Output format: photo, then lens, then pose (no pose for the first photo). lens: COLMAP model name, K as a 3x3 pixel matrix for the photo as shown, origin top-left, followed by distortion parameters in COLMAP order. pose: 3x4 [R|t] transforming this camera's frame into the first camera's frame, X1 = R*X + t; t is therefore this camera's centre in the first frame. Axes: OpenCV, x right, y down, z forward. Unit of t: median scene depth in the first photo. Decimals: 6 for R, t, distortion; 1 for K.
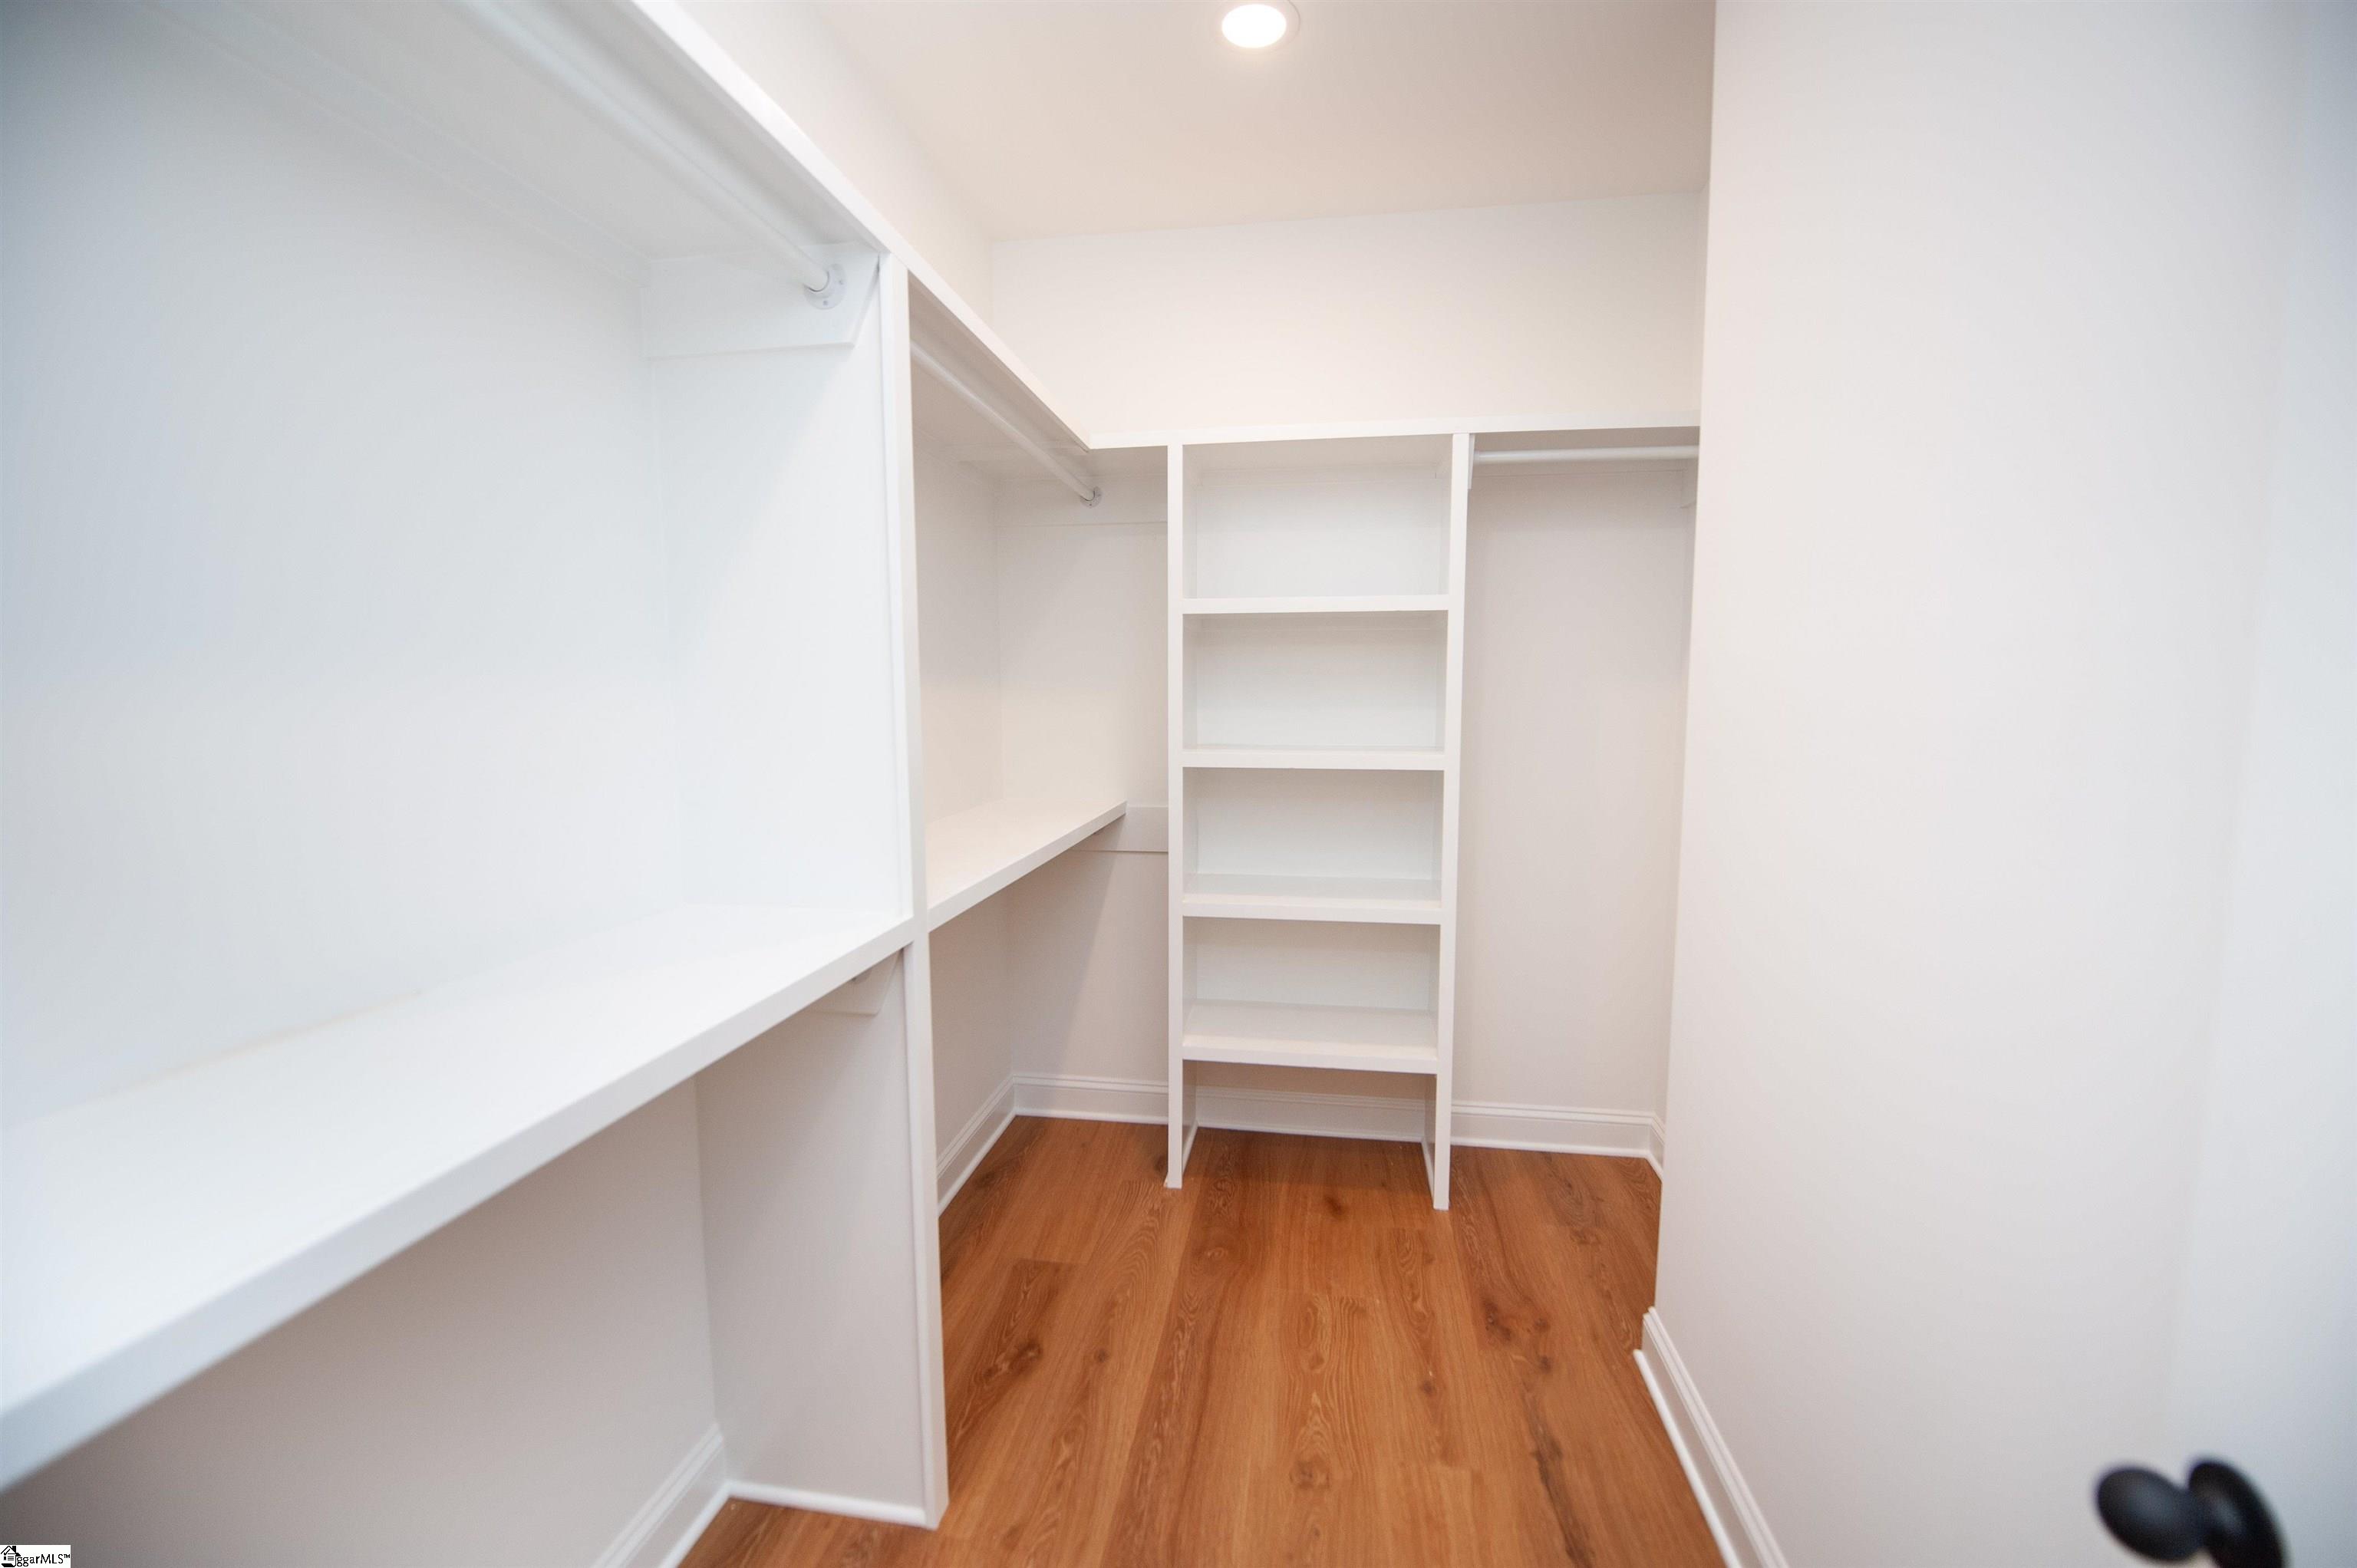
lens RADIAL K [[941.9, 0, 1180.5], [0, 941.9, 783.5], [0, 0, 1]] dist [-0.019715, -0.000657]
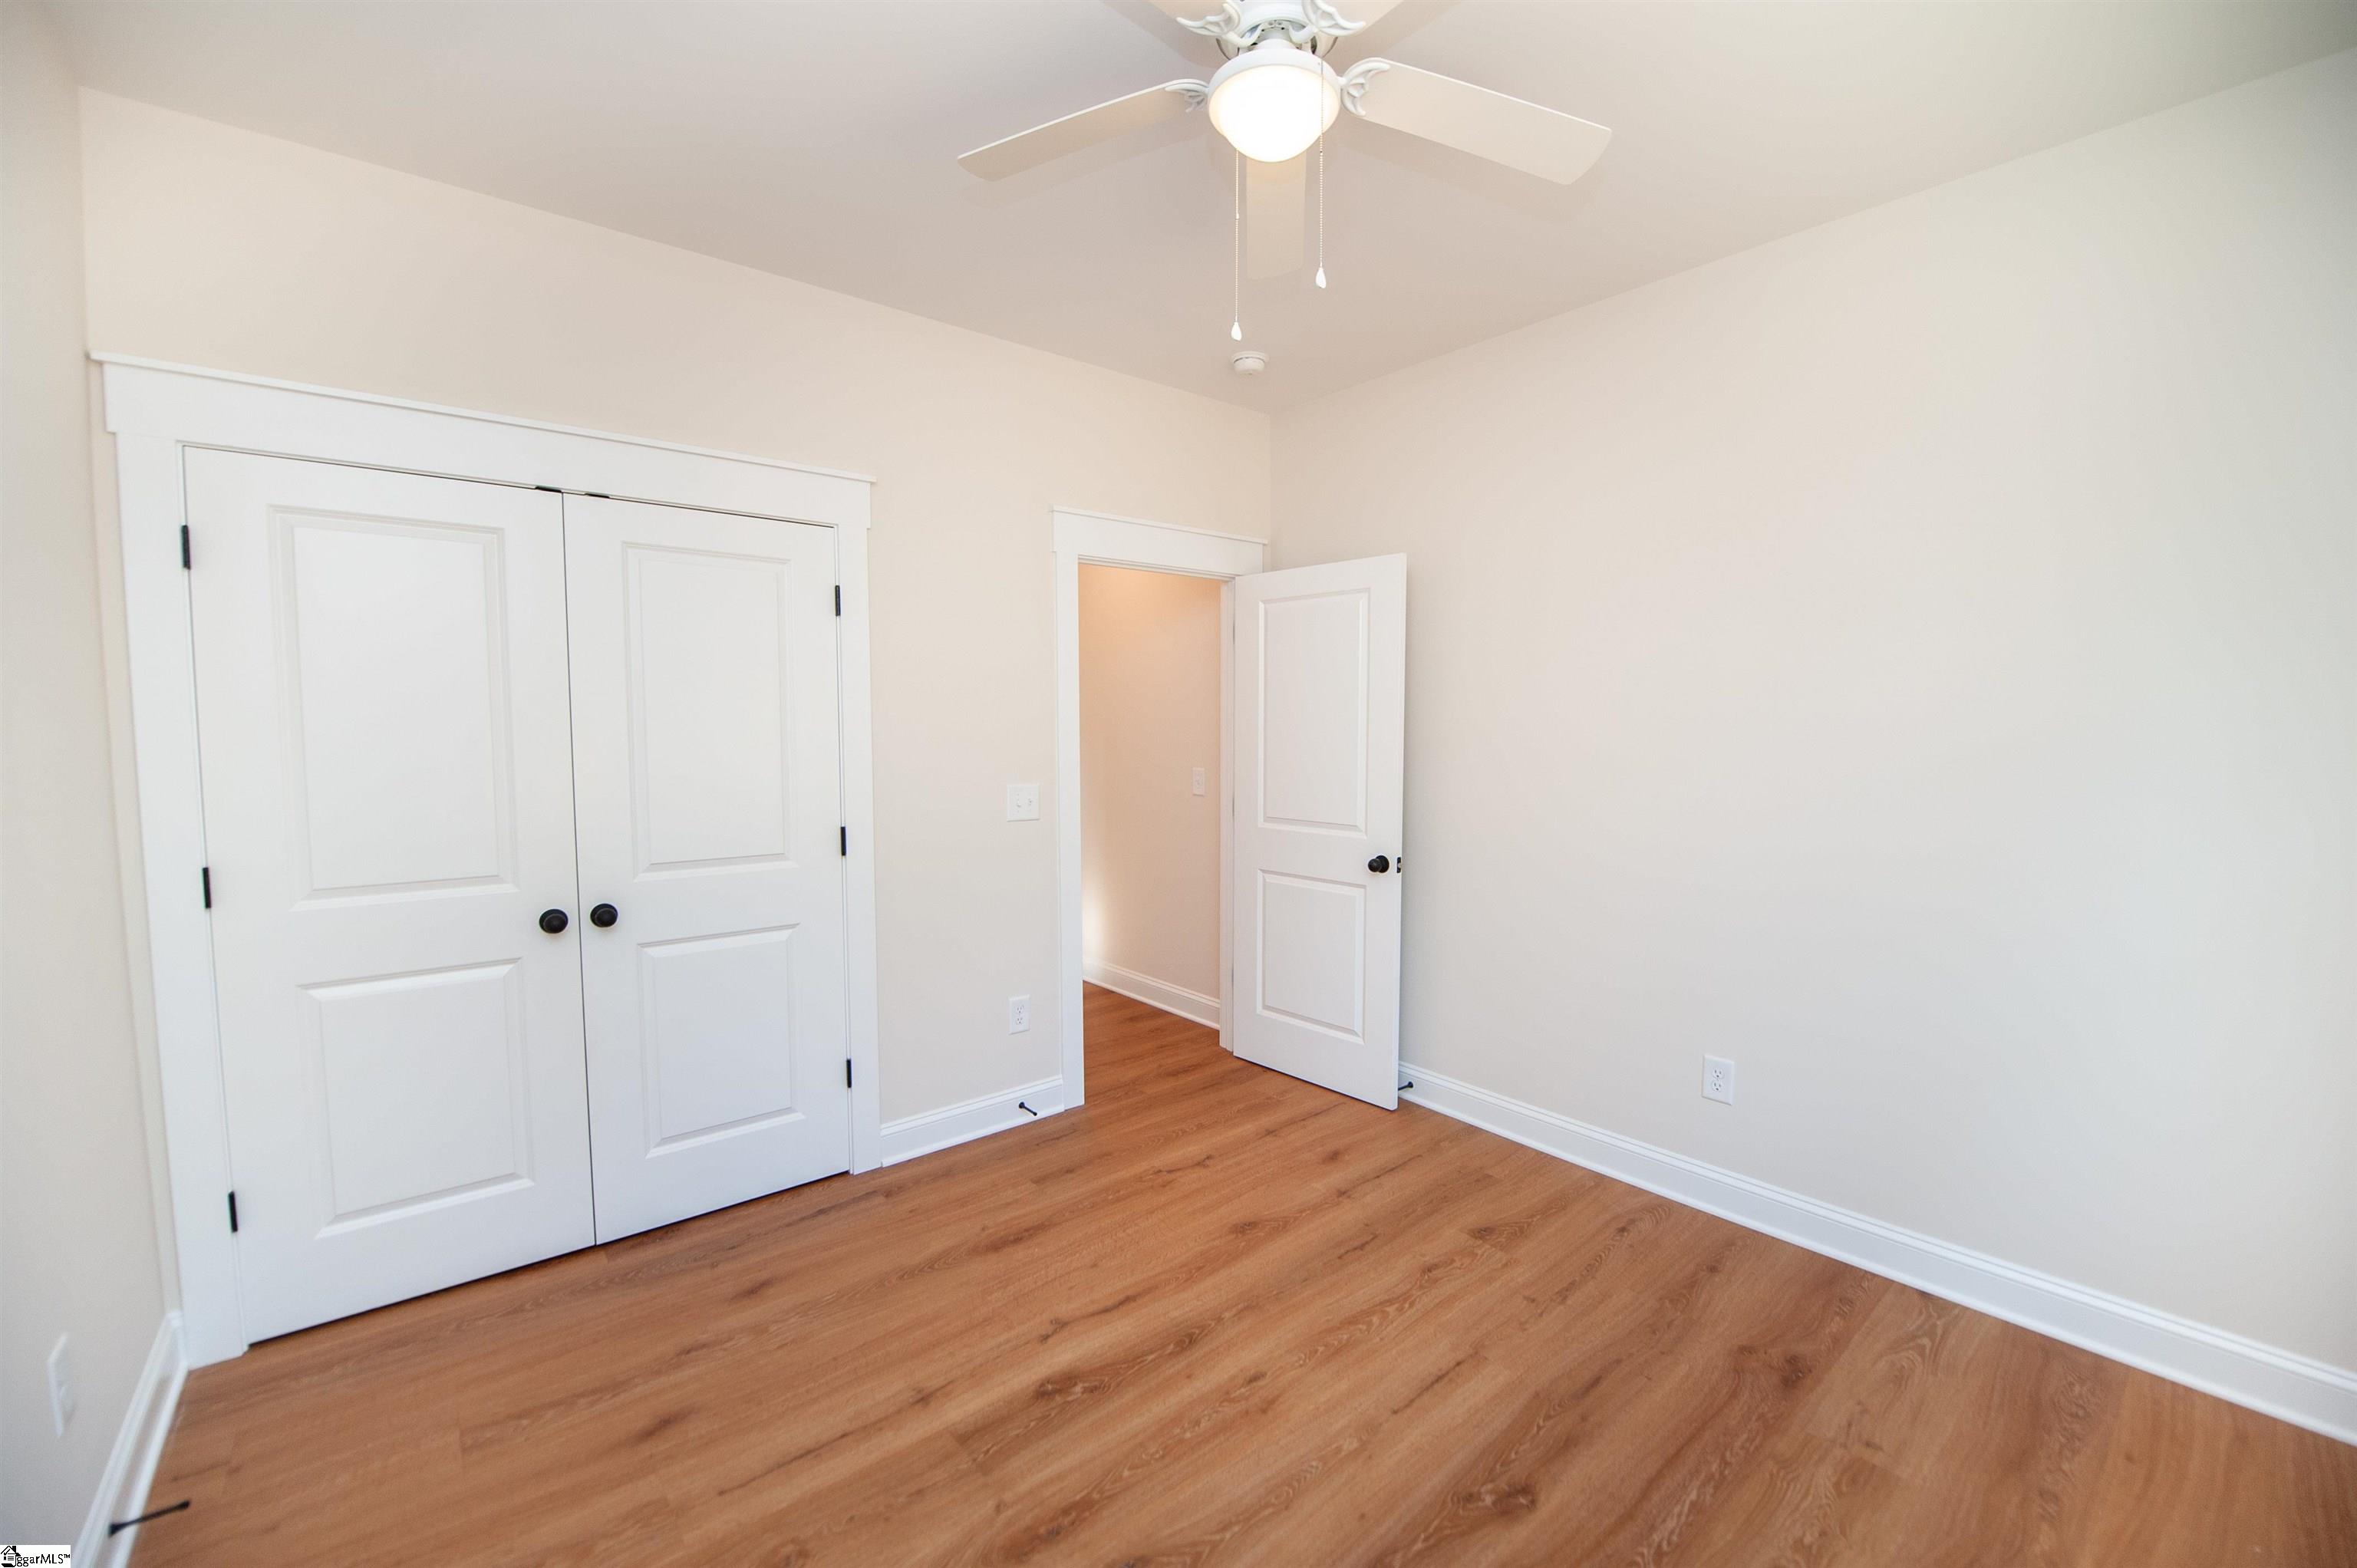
lens RADIAL K [[941.9, 0, 1180.4], [0, 941.9, 784.7], [0, 0, 1]] dist [-0.019715, -0.000657]
pose [[-0.753858, -0.037938, 0.655942, -0.198067], [0.071689, 0.987622, 0.139512, -0.213778], [-0.653115, 0.152196, -0.741806, 1.911987]]
